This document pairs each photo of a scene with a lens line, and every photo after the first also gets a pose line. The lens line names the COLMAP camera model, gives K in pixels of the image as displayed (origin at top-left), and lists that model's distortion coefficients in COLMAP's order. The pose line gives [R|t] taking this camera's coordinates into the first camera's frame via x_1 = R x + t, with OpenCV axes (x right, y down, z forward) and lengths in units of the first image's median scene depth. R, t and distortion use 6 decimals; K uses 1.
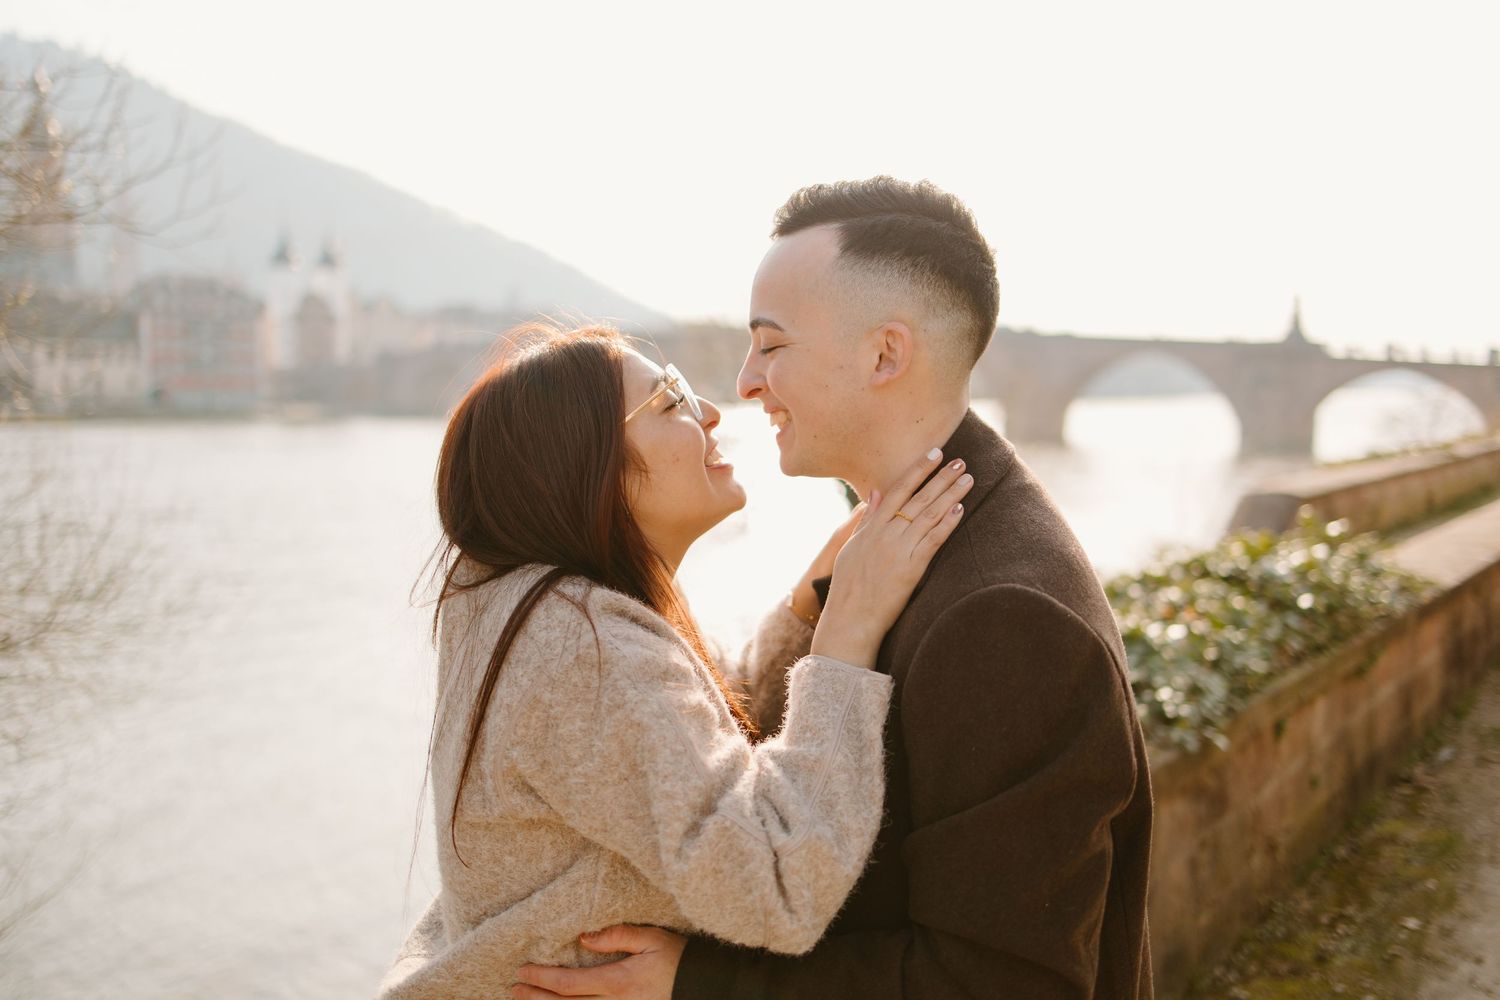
lens RADIAL K [[1569.3, 0, 751.0], [0, 1569.3, 512.9], [0, 0, 1]] dist [0.043806, 0.000000]
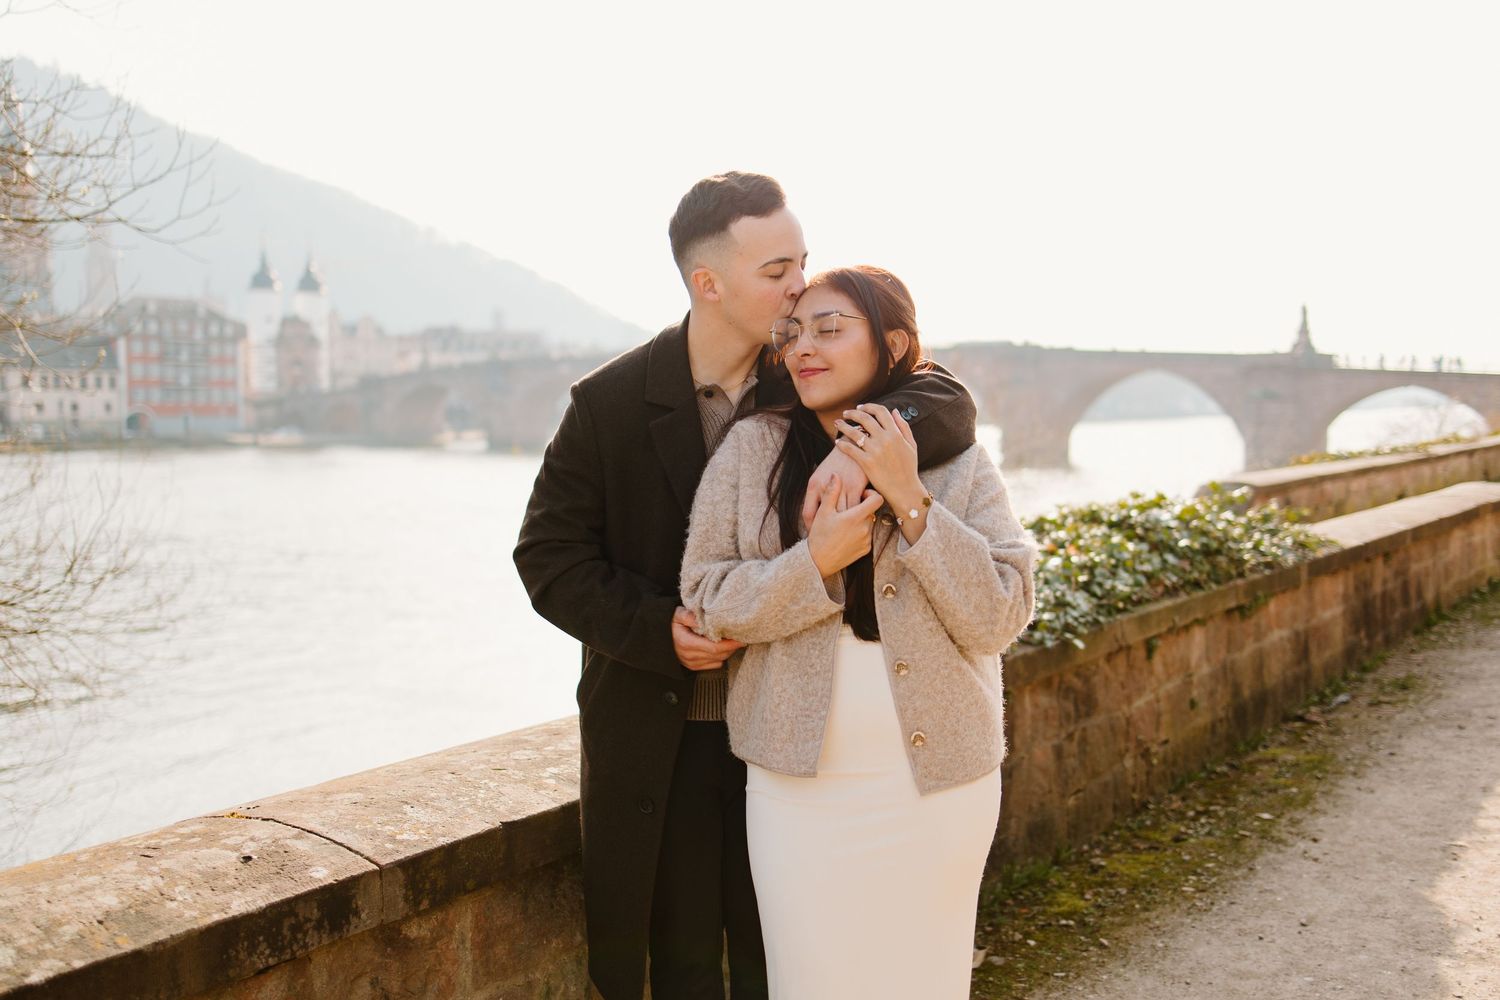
lens RADIAL K [[1636.3, 0, 737.4], [0, 1636.3, 476.6], [0, 0, 1]] dist [0.024685, 0.000000]
pose [[0.999931, -0.009913, -0.006332, 0.033681], [0.009656, 0.999176, -0.039412, 0.041641], [0.006717, 0.039348, 0.999203, -0.134041]]
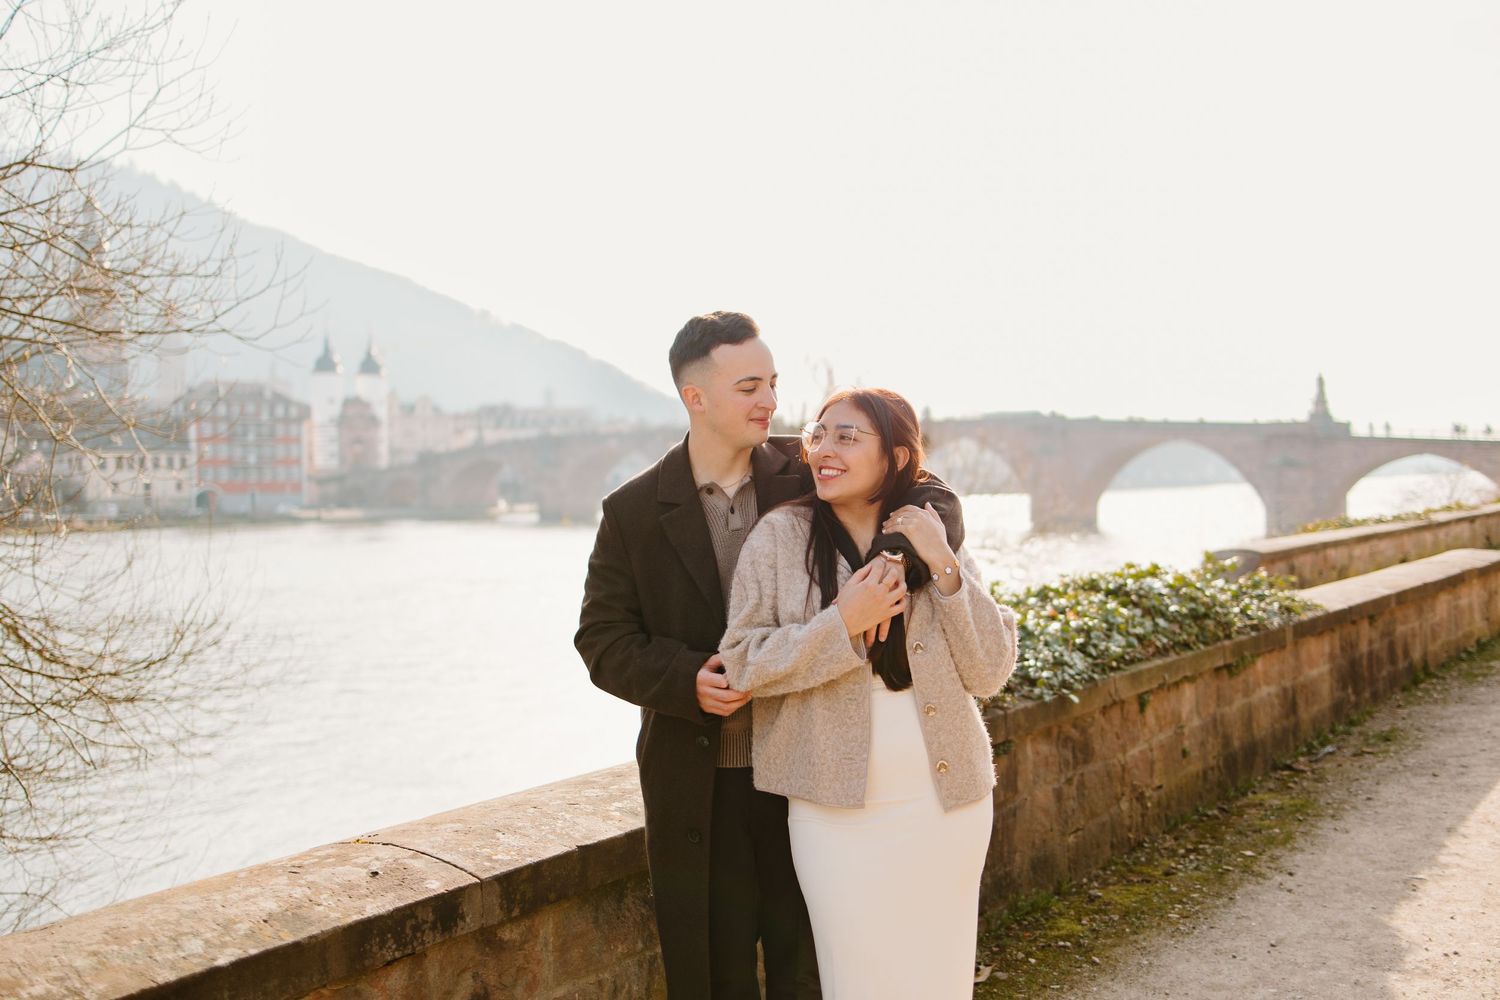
lens RADIAL K [[1569.3, 0, 758.8], [0, 1569.3, 476.4], [0, 0, 1]] dist [0.043806, 0.000000]
pose [[0.999632, -0.020146, -0.018186, 0.037638], [0.018559, 0.996330, -0.083554, 0.040175], [0.019802, 0.083186, 0.996337, -0.209314]]
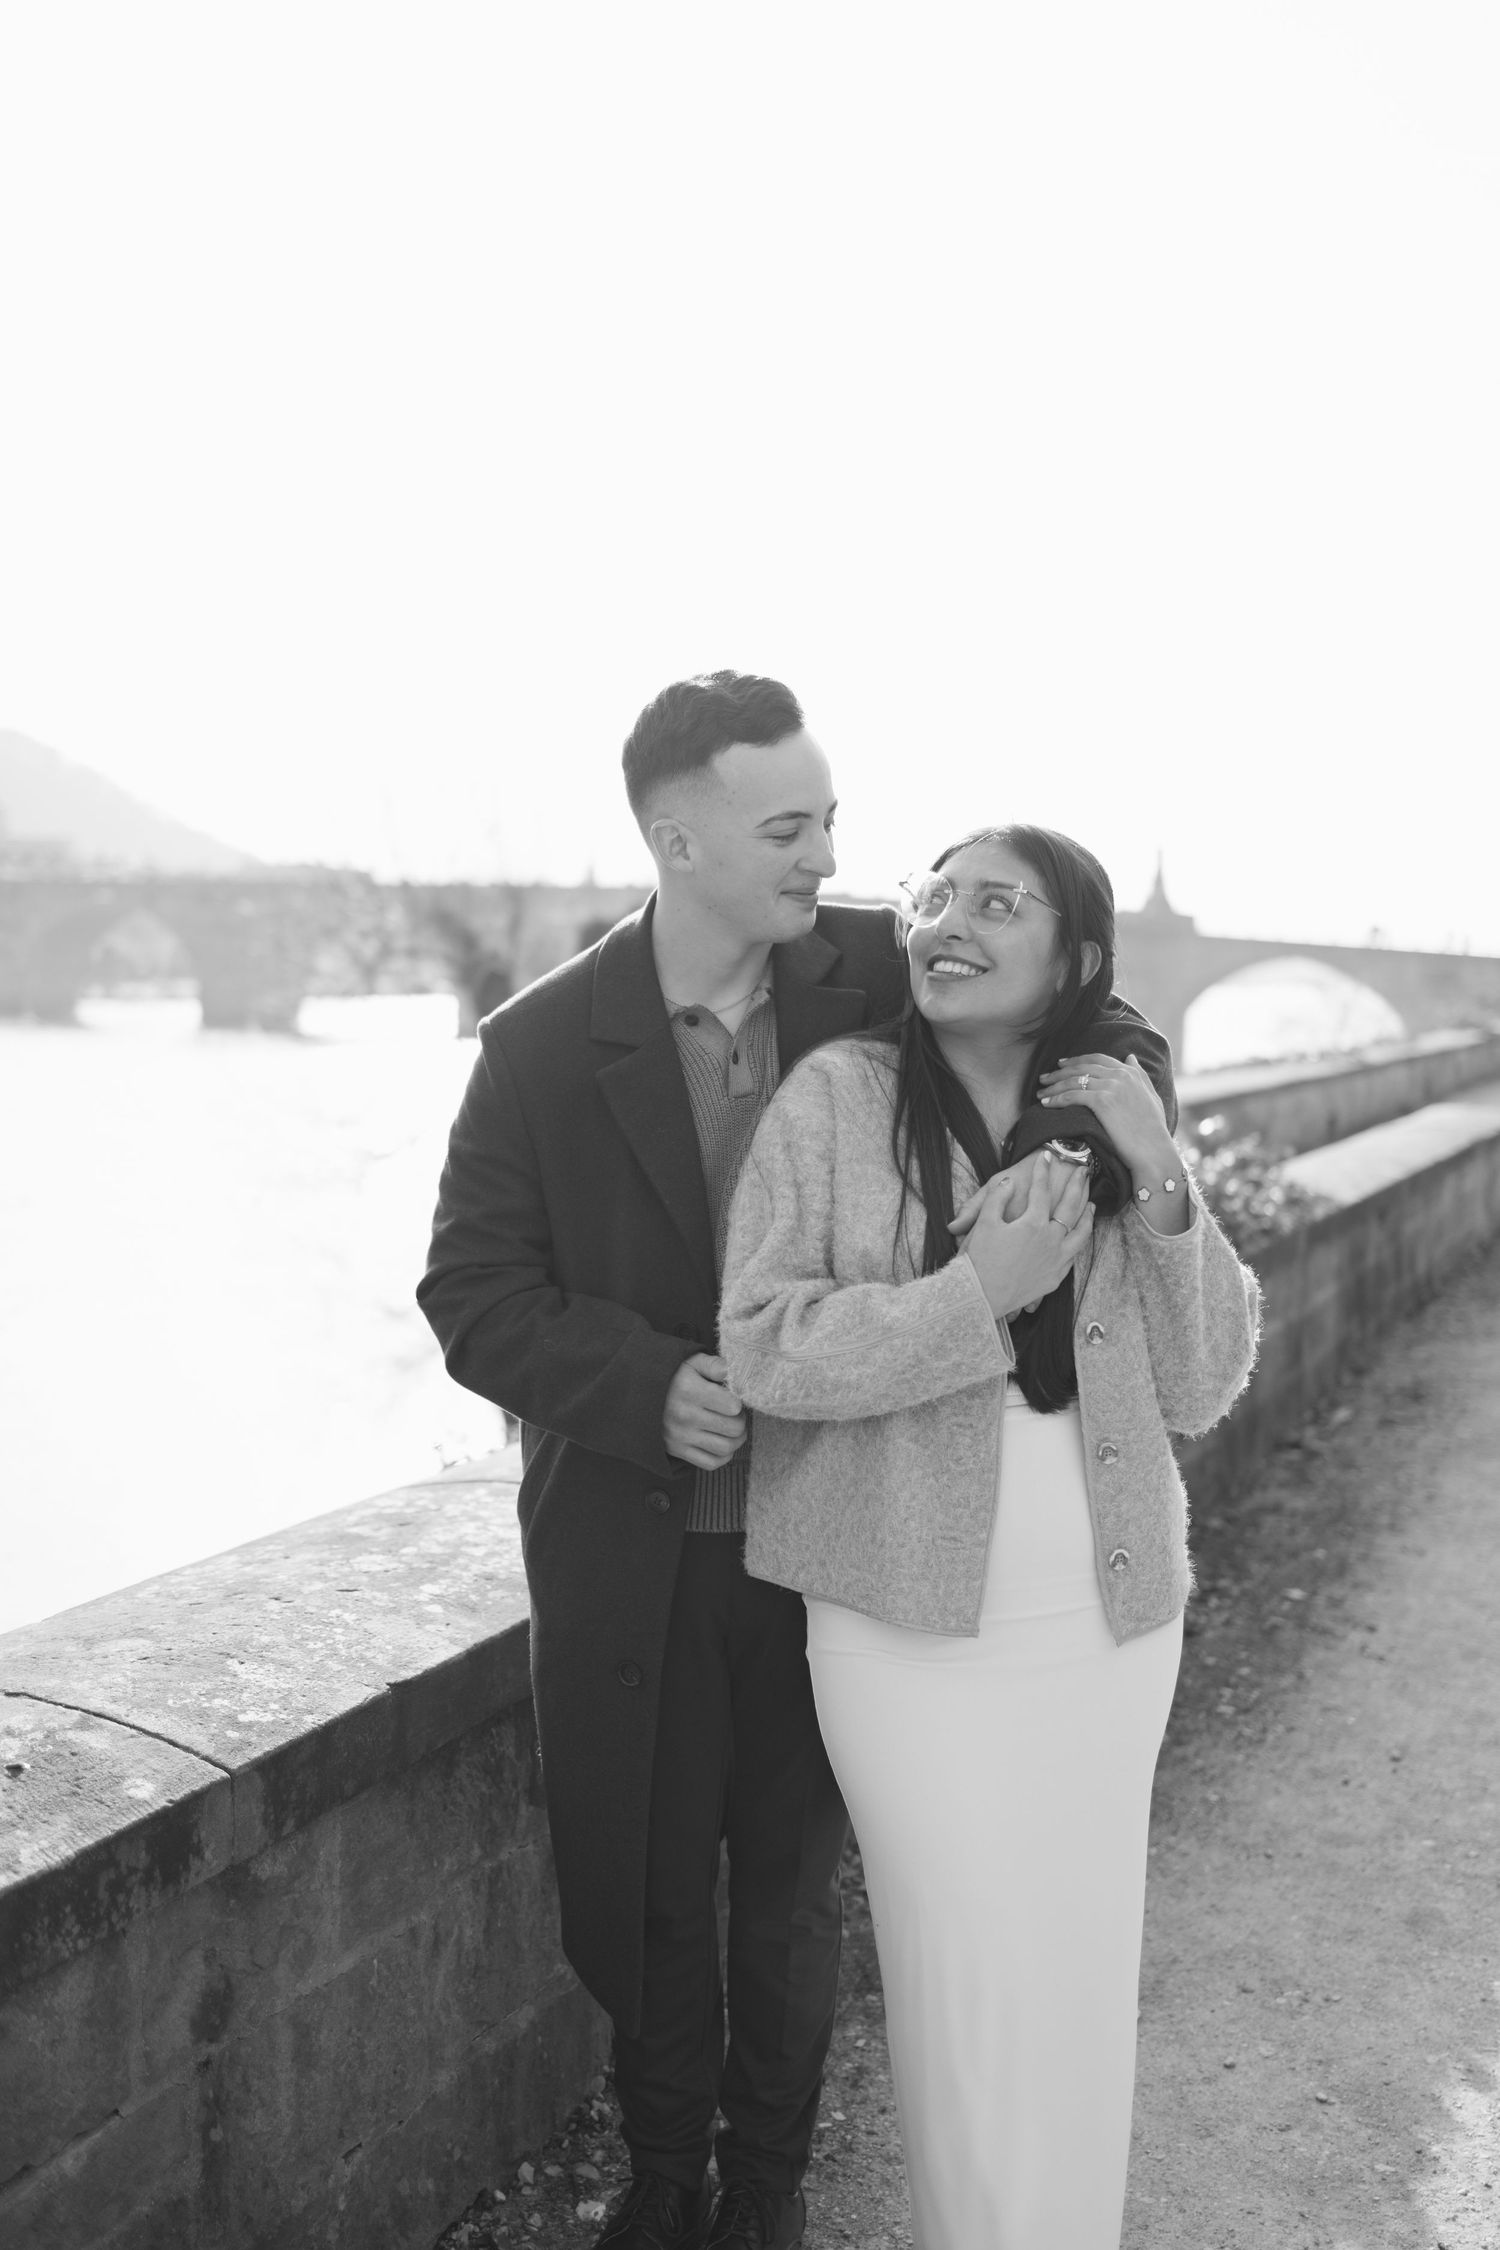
lens RADIAL K [[2353.9, 0, 783.7], [0, 2353.9, 1088.2], [0, 0, 1]] dist [0.043806, 0.000000]
pose [[0.985216, 0.006306, 0.171198, -0.033487], [-0.001063, 0.999528, -0.030700, 0.027822], [-0.171311, 0.030064, 0.984758, -0.103980]]
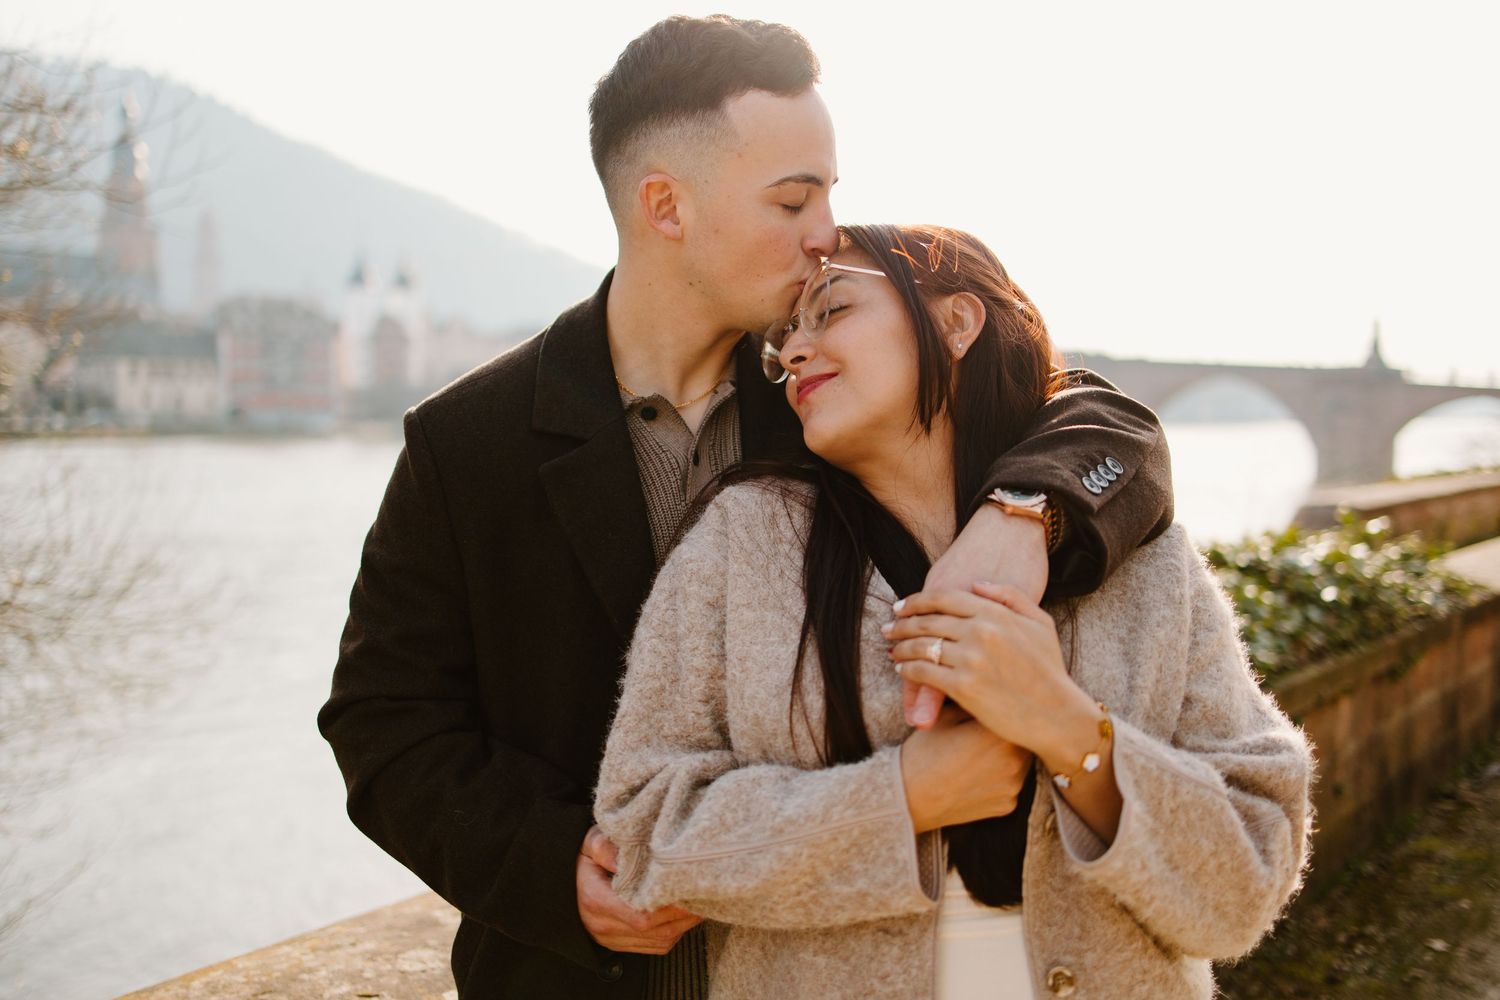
lens RADIAL K [[1569.3, 0, 750.3], [0, 1569.3, 512.0], [0, 0, 1]] dist [0.043806, 0.000000]
pose [[0.998931, 0.011312, -0.044817, 0.043250], [-0.012018, 0.999807, -0.015517, 0.021252], [0.044632, 0.016039, 0.998875, 0.050357]]
